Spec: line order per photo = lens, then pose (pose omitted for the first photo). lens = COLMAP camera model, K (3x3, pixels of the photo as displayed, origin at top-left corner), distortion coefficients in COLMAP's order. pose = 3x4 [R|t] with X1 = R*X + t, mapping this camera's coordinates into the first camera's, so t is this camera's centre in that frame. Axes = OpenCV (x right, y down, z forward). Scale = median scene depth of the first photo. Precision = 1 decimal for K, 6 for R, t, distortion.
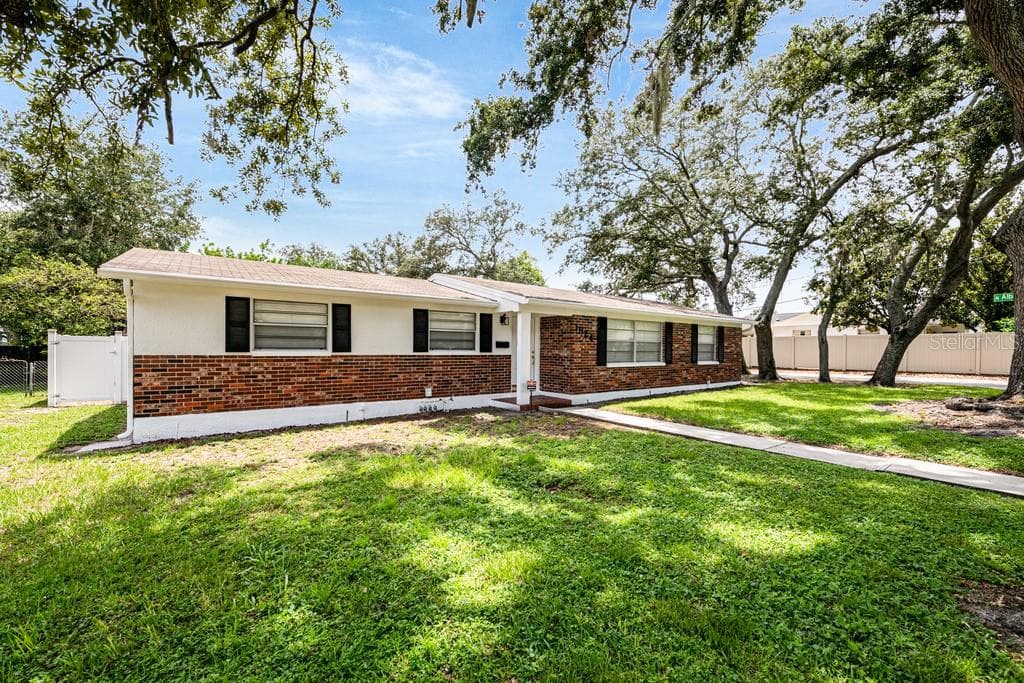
lens RADIAL K [[407.4, 0, 512.0], [0, 407.4, 341.5], [0, 0, 1]] dist [0.000341, -0.000152]
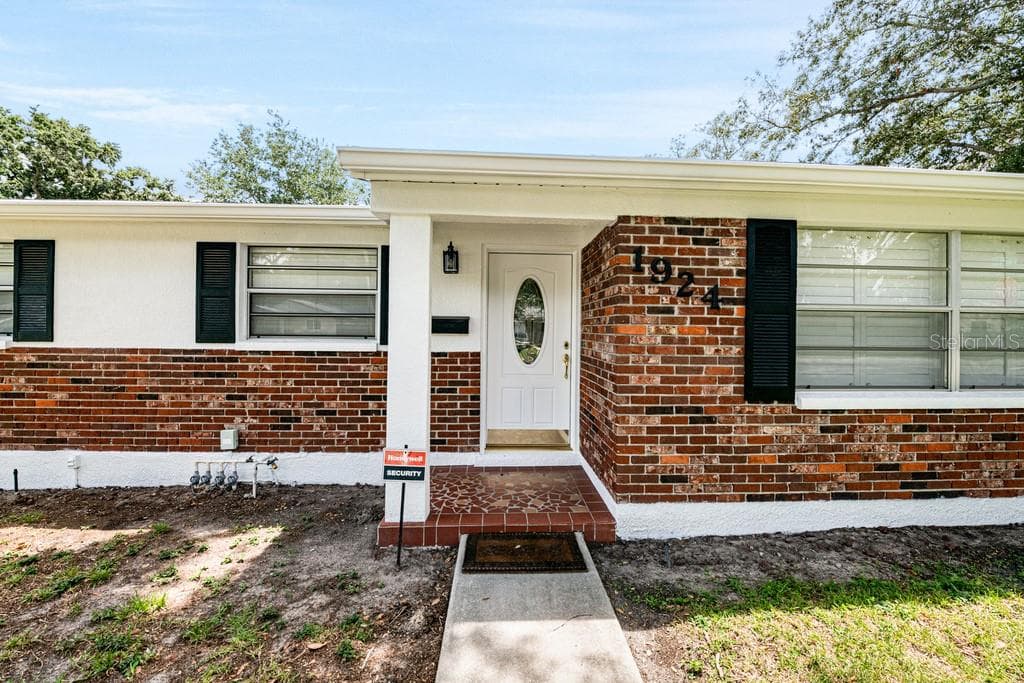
lens RADIAL K [[402.0, 0, 518.3], [0, 402.0, 331.5], [0, 0, 1]] dist [-0.007513, -0.000128]
pose [[0.832465, 0.000434, -0.554078, 0.236345], [0.005257, 0.999948, 0.008682, 0.010400], [0.554053, -0.010140, 0.832420, 0.712659]]
